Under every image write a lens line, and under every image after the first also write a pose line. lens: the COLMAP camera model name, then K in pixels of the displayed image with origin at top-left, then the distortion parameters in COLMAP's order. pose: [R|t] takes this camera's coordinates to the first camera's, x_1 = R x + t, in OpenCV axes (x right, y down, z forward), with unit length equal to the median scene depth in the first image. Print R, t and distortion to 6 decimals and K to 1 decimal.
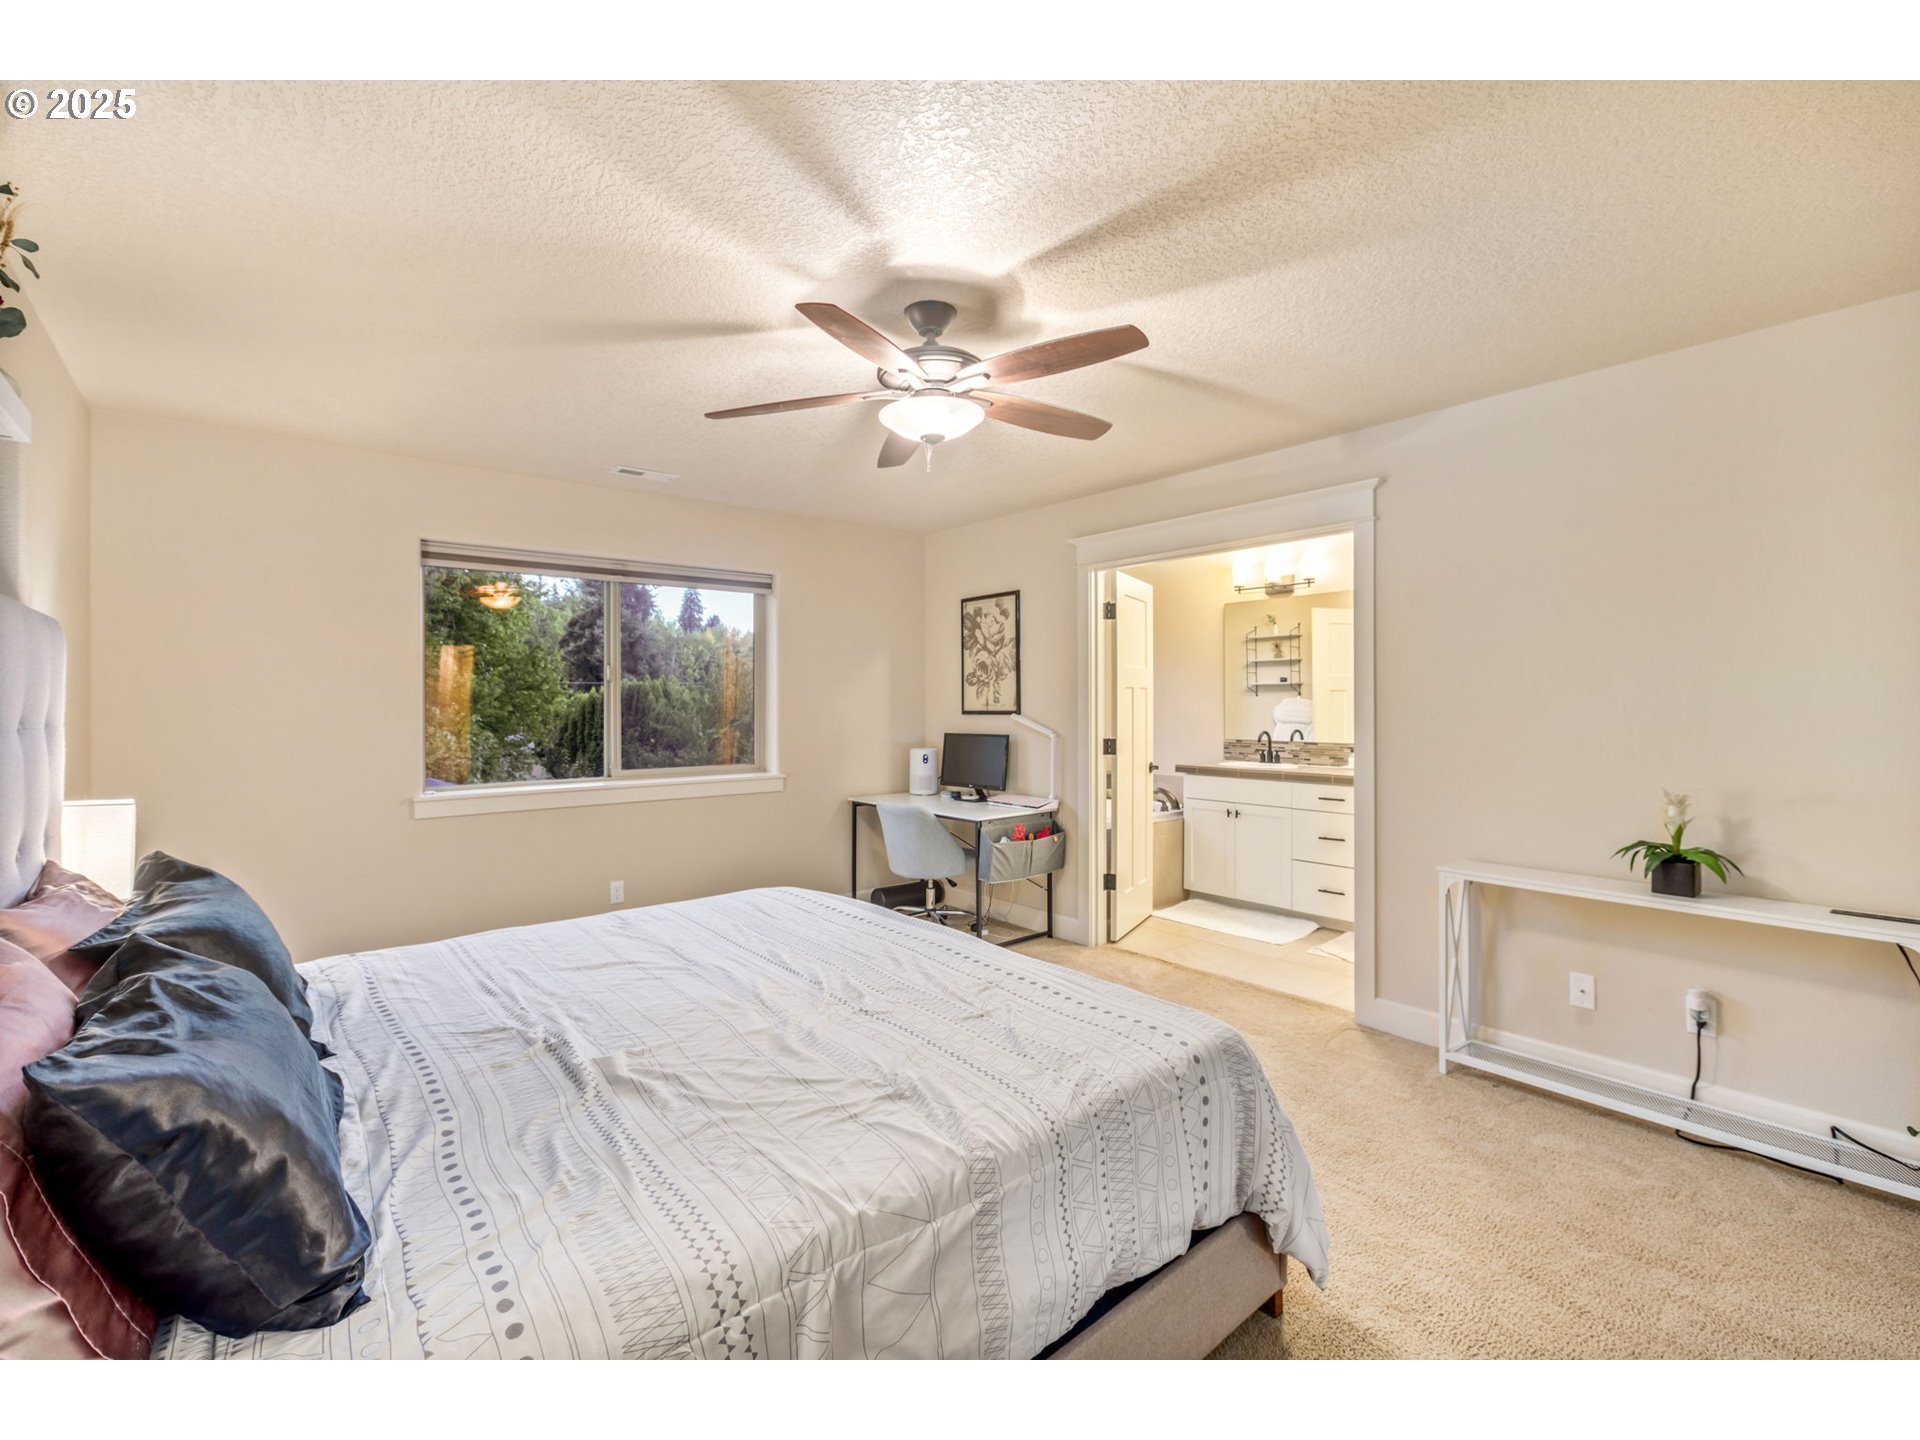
lens RADIAL K [[916.8, 0, 968.6], [0, 916.8, 709.0], [0, 0, 1]] dist [-0.002710, -0.000093]
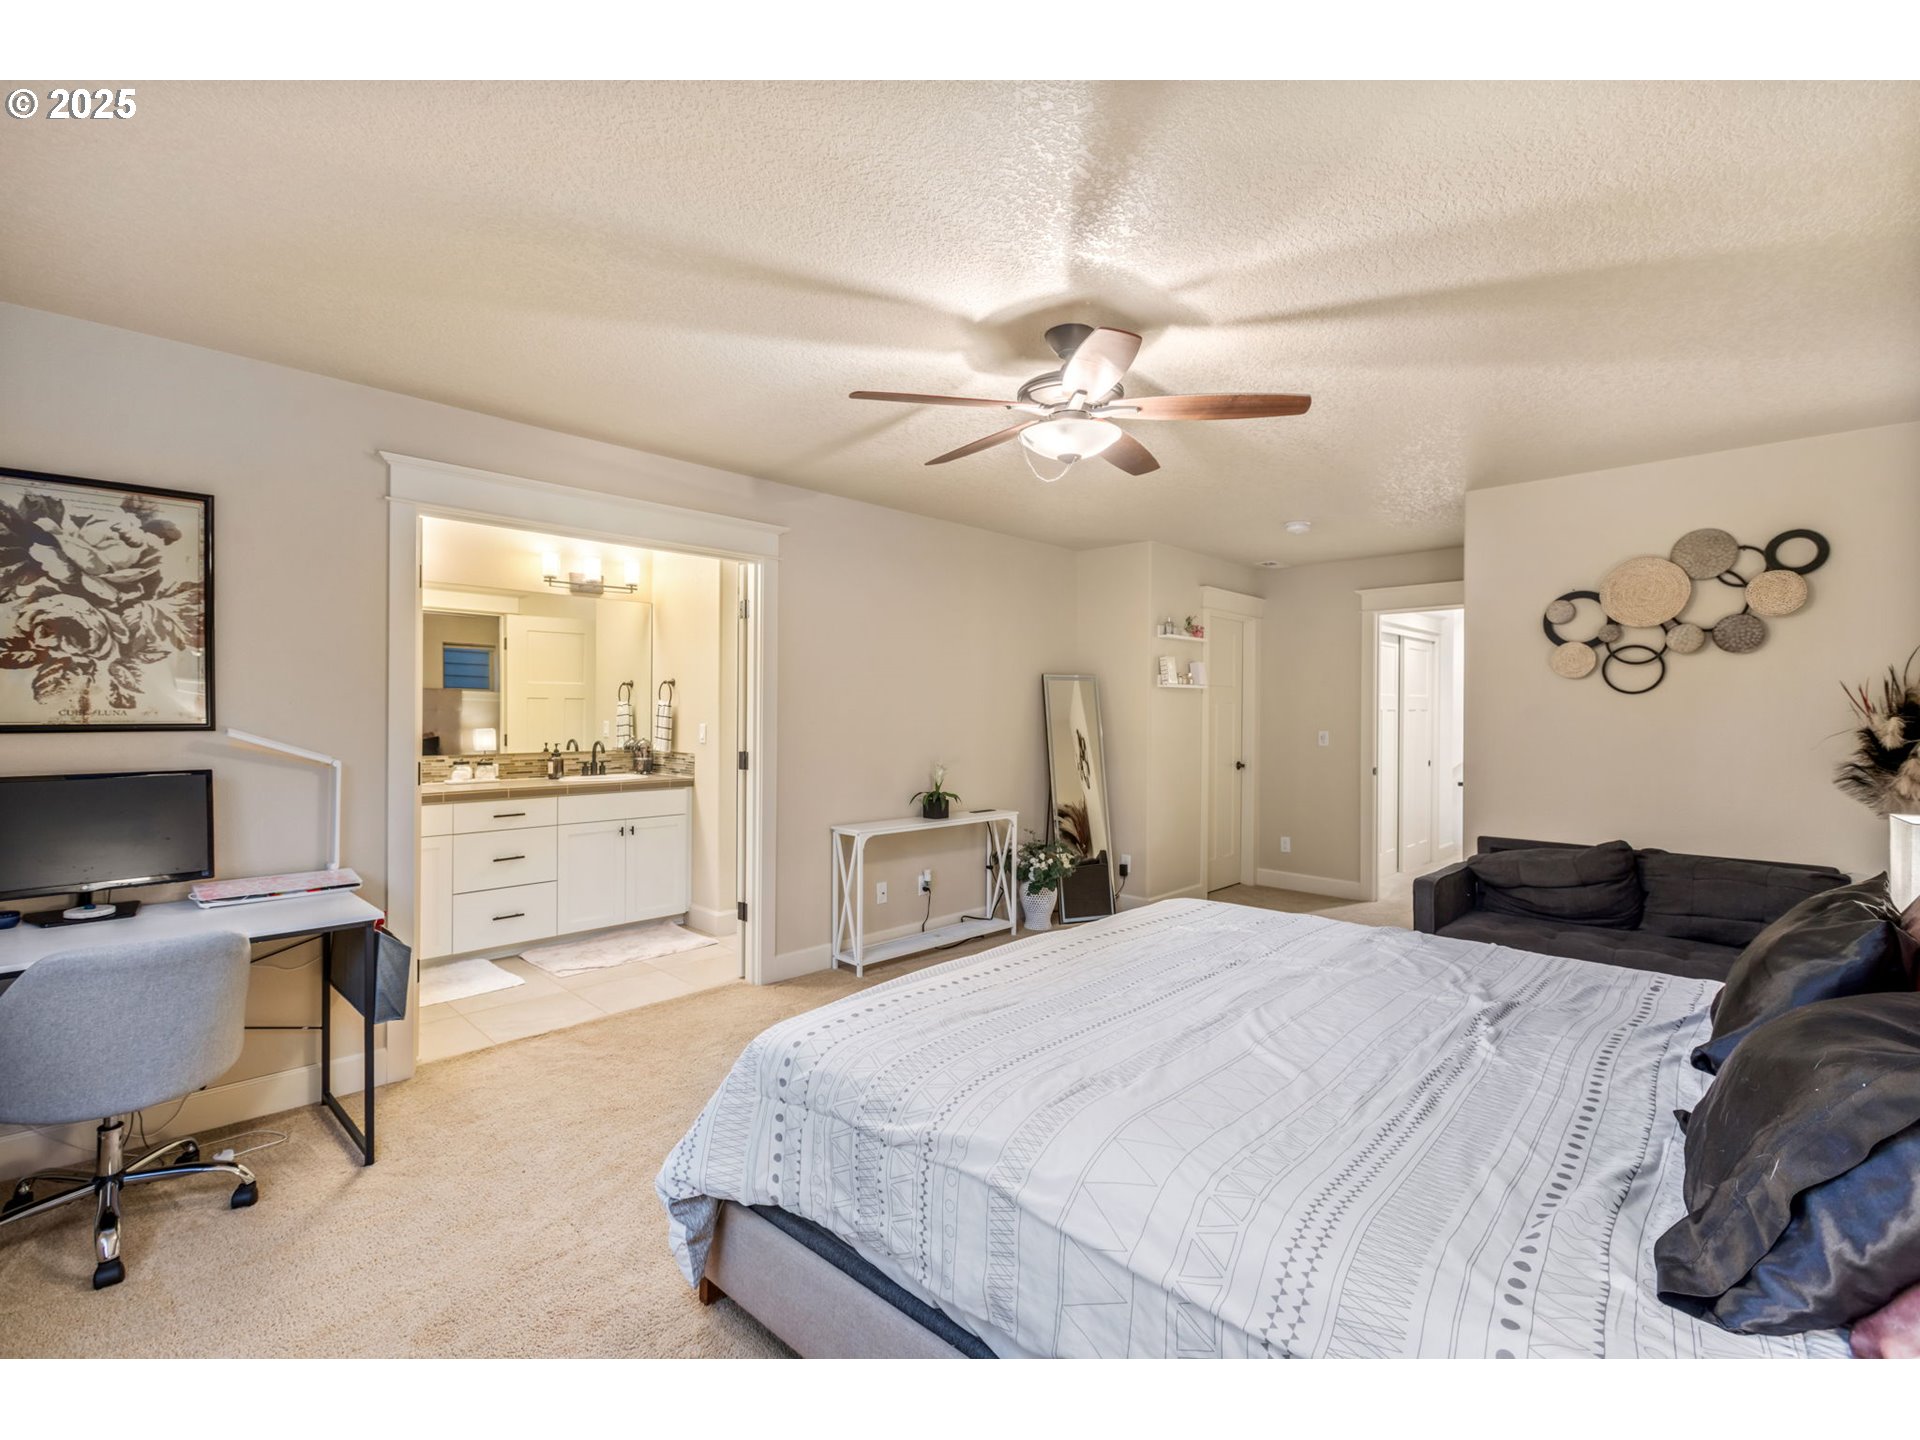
lens RADIAL K [[873.2, 0, 960.0], [0, 873.2, 720.0], [0, 0, 1]] dist [-0.000249, -0.000317]
pose [[-0.144090, -0.009374, 0.989520, -0.605839], [-0.000342, 0.999956, 0.009424, -0.005813], [-0.989565, 0.001019, -0.144086, 0.767734]]
